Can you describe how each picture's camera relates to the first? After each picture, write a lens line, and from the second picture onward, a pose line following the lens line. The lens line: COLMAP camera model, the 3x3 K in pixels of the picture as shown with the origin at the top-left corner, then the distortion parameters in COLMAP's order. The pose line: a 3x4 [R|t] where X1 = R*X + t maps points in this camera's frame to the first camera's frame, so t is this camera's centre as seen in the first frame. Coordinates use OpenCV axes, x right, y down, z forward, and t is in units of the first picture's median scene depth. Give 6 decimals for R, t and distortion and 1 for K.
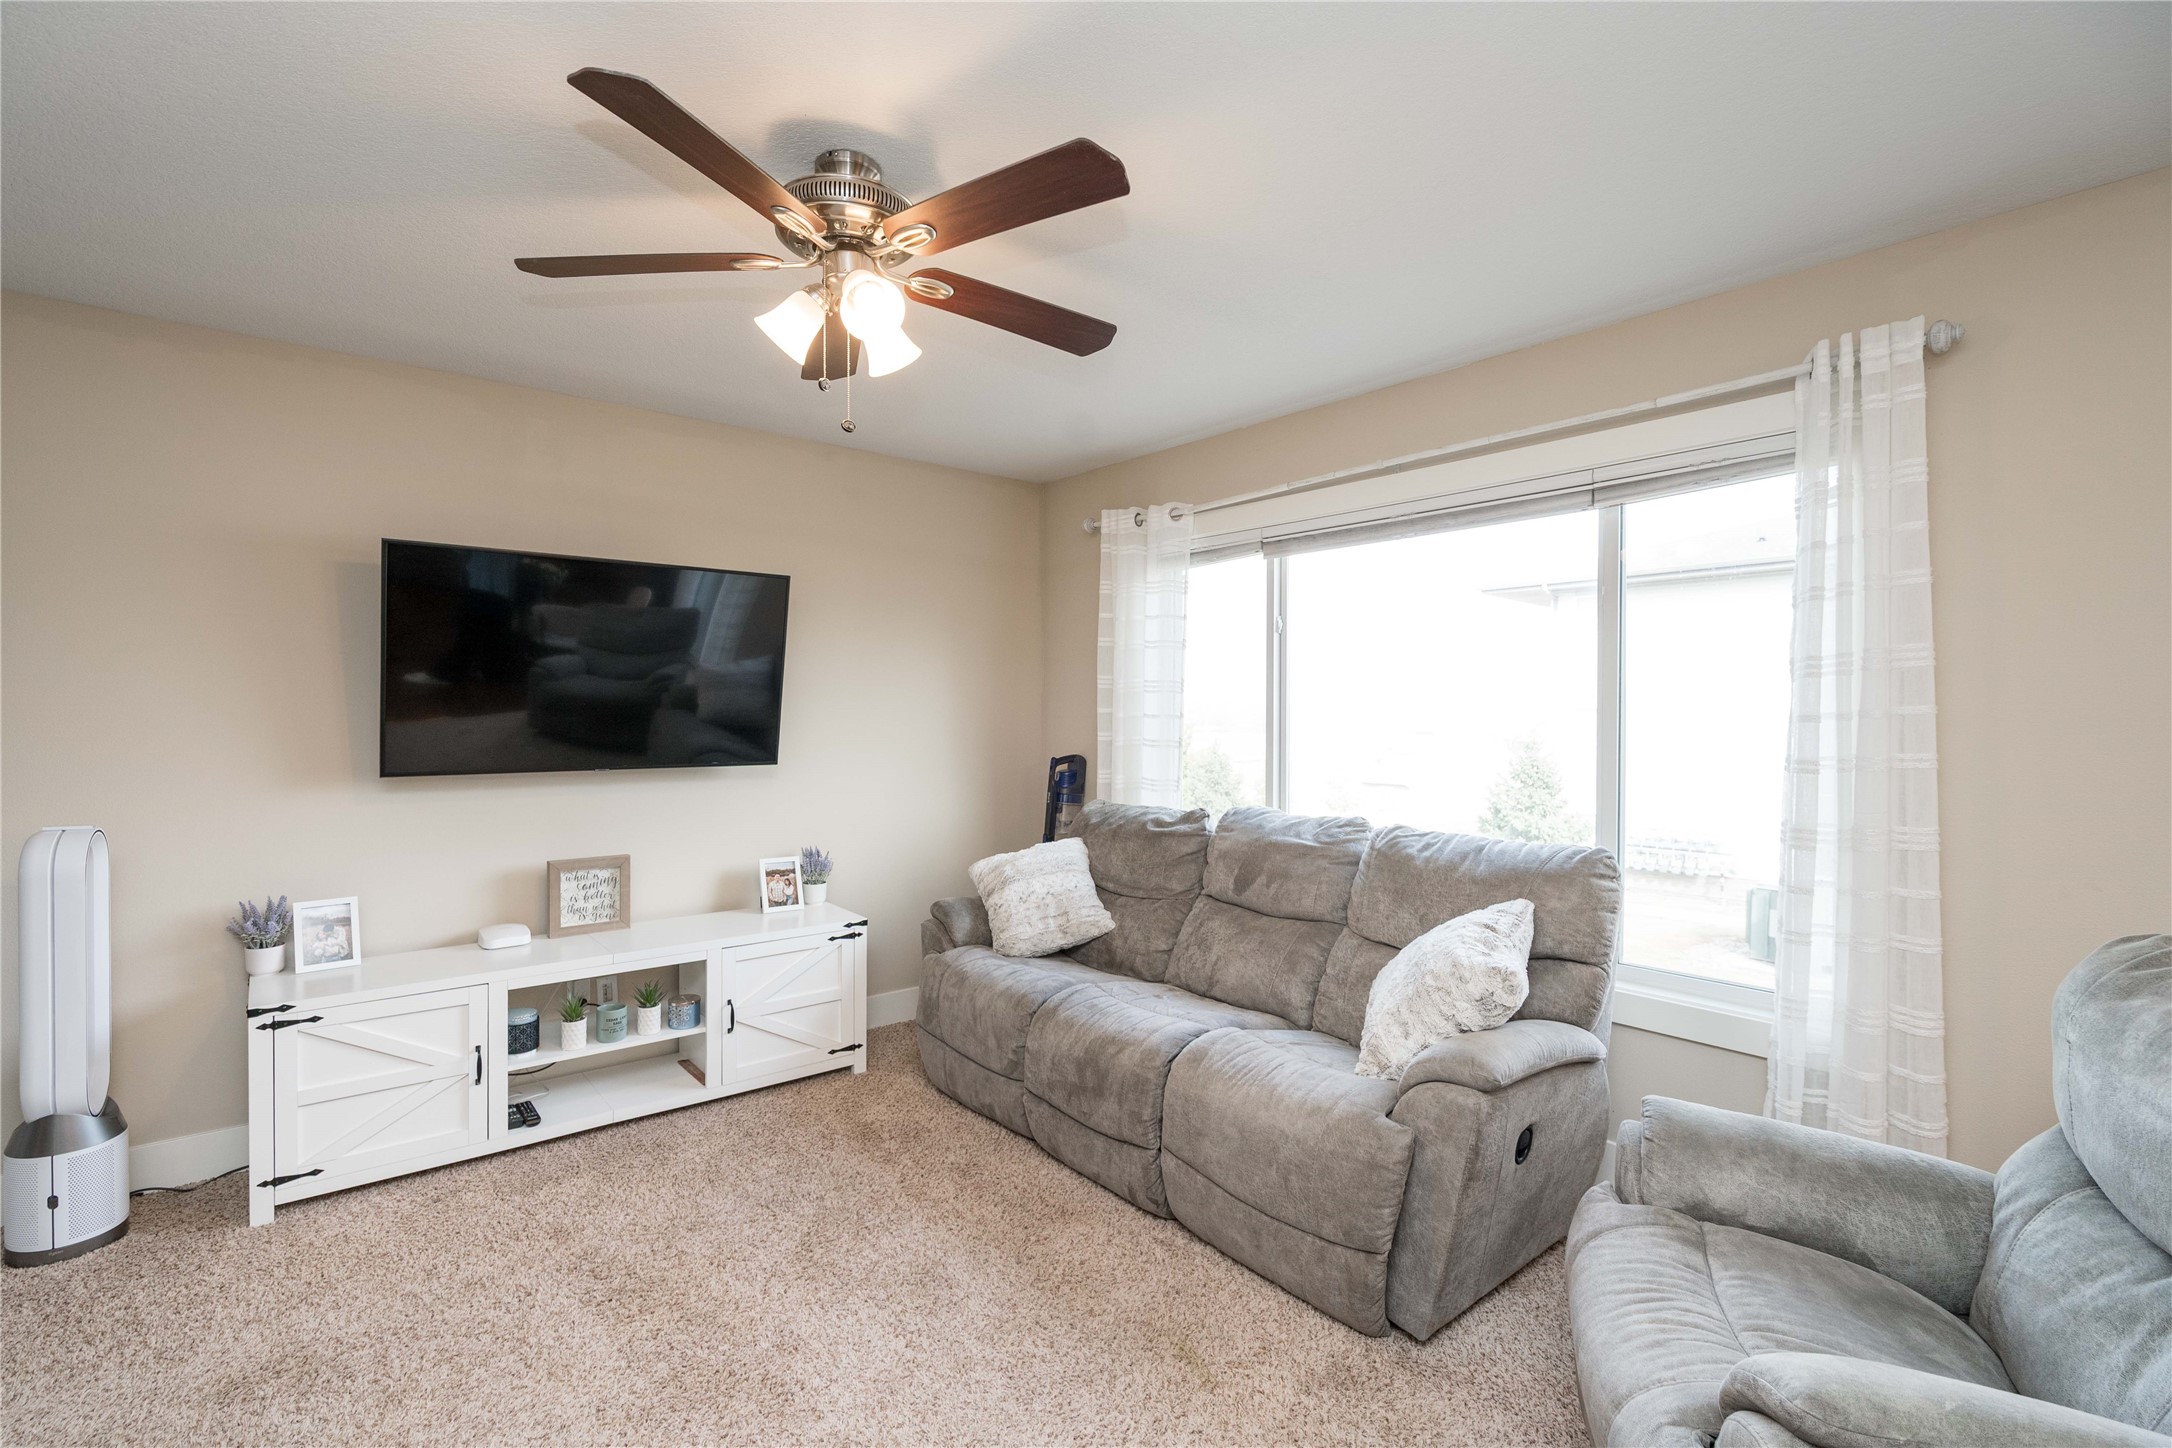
lens RADIAL K [[995.5, 0, 1075.0], [0, 995.5, 719.8], [0, 0, 1]] dist [-0.003311, -0.000467]
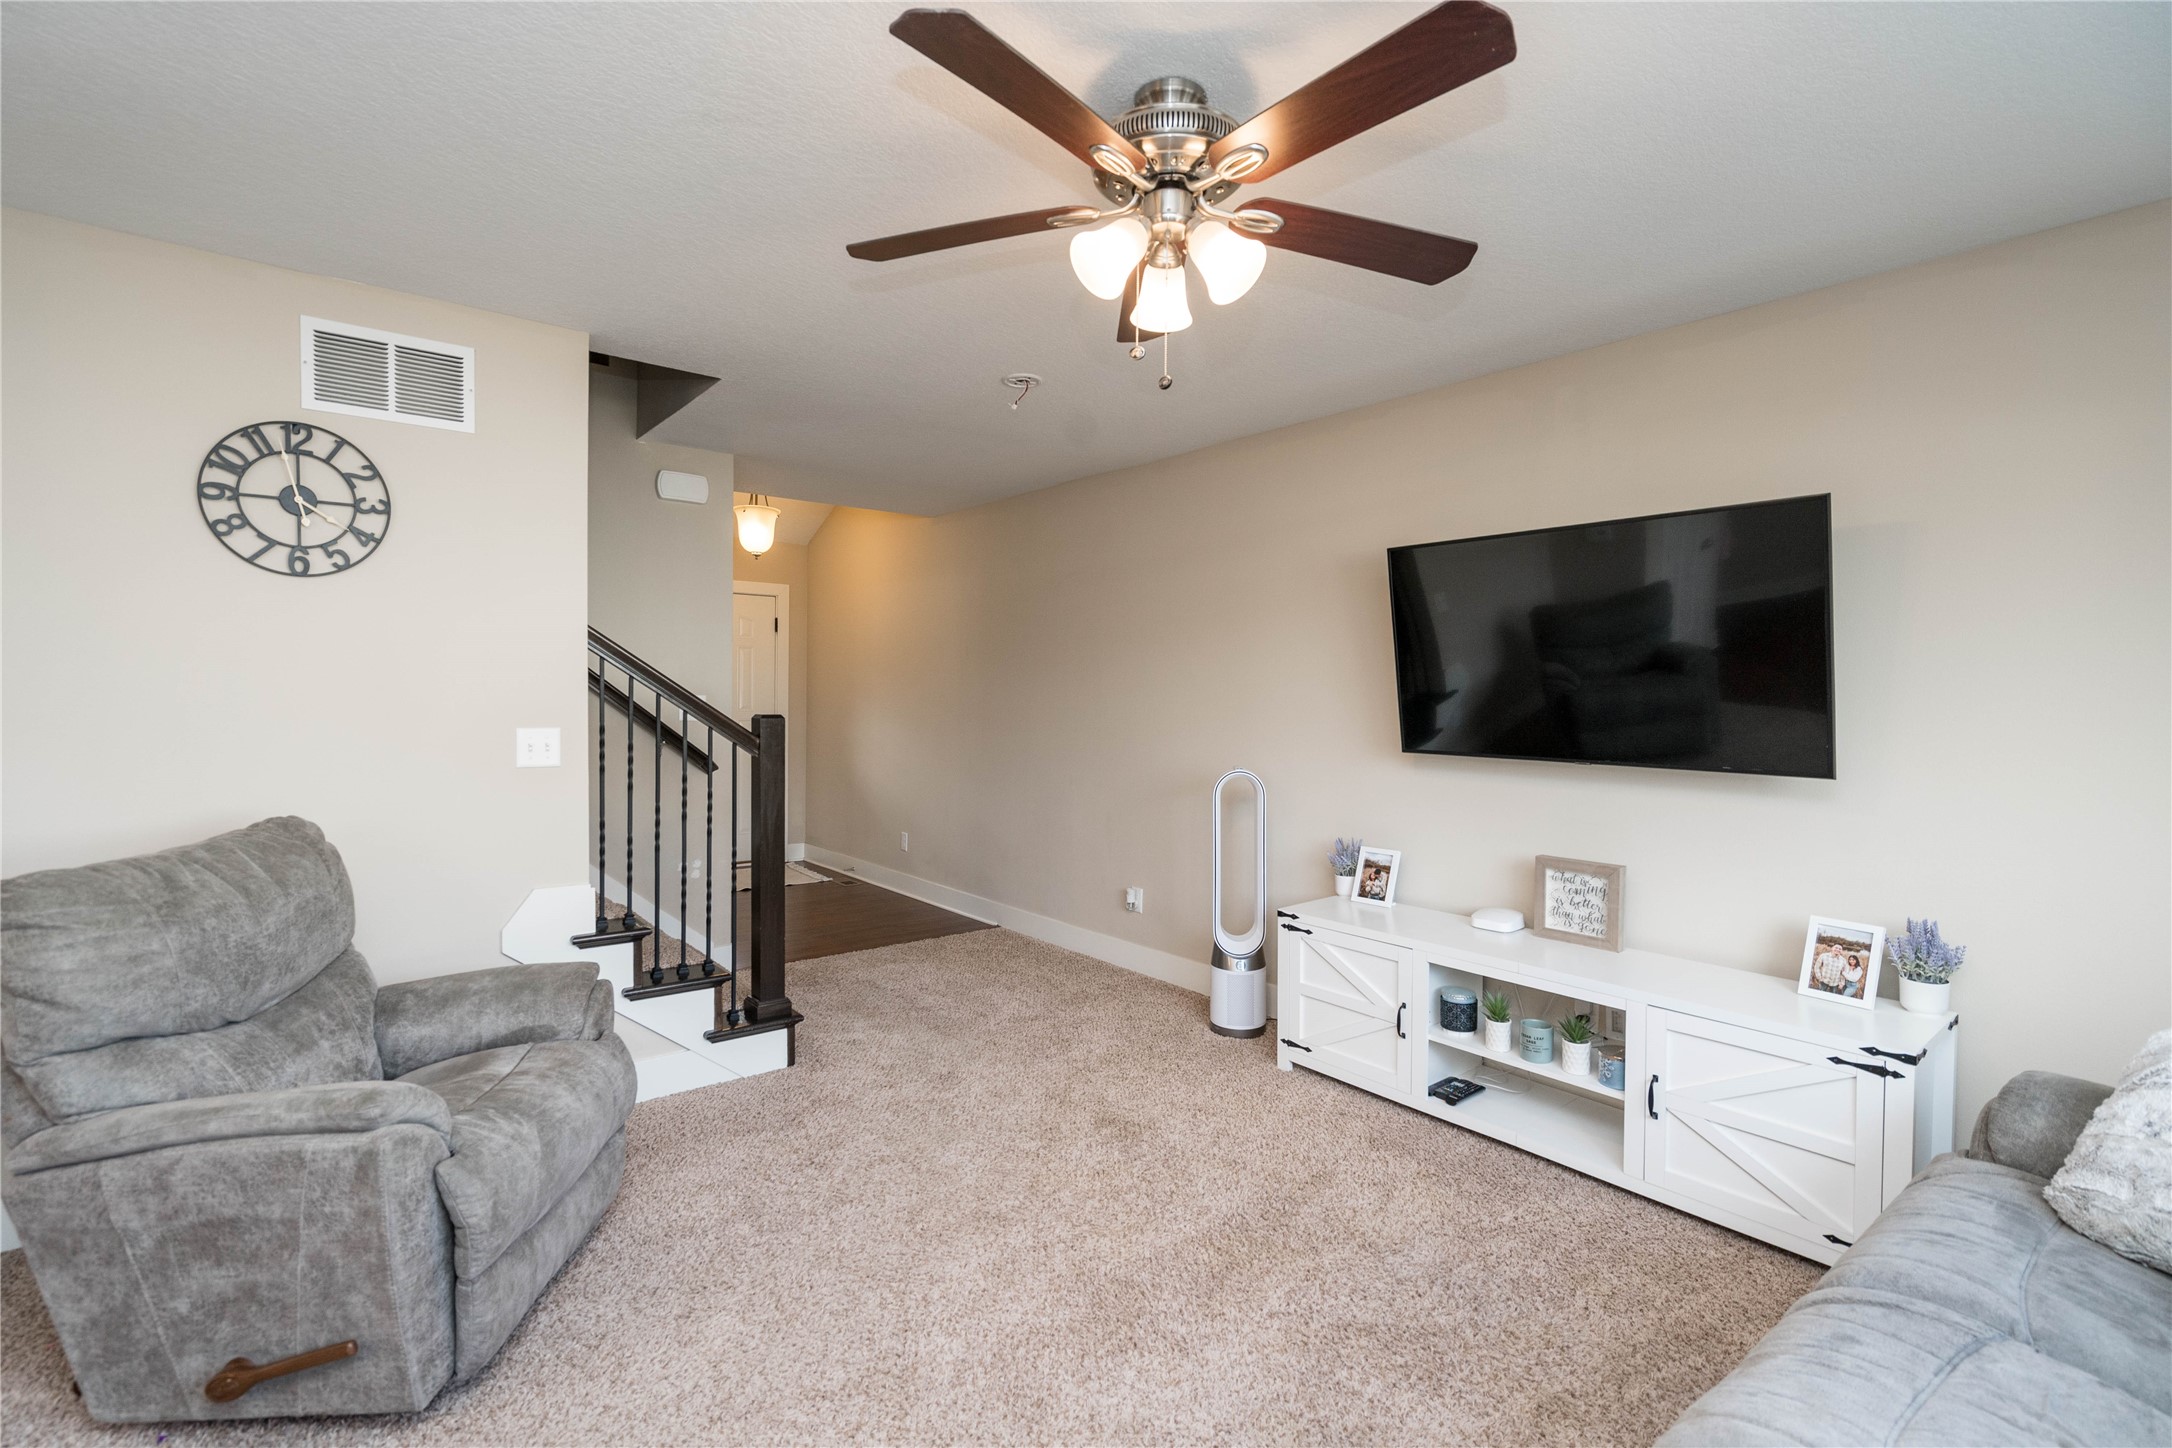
lens RADIAL K [[995.5, 0, 1075.0], [0, 995.5, 711.3], [0, 0, 1]] dist [-0.003311, -0.000467]
pose [[-0.028357, 0.016512, -0.999461, 0.432466], [-0.018761, 0.999679, 0.017048, -0.002779], [0.999422, 0.019234, -0.028039, 0.581262]]
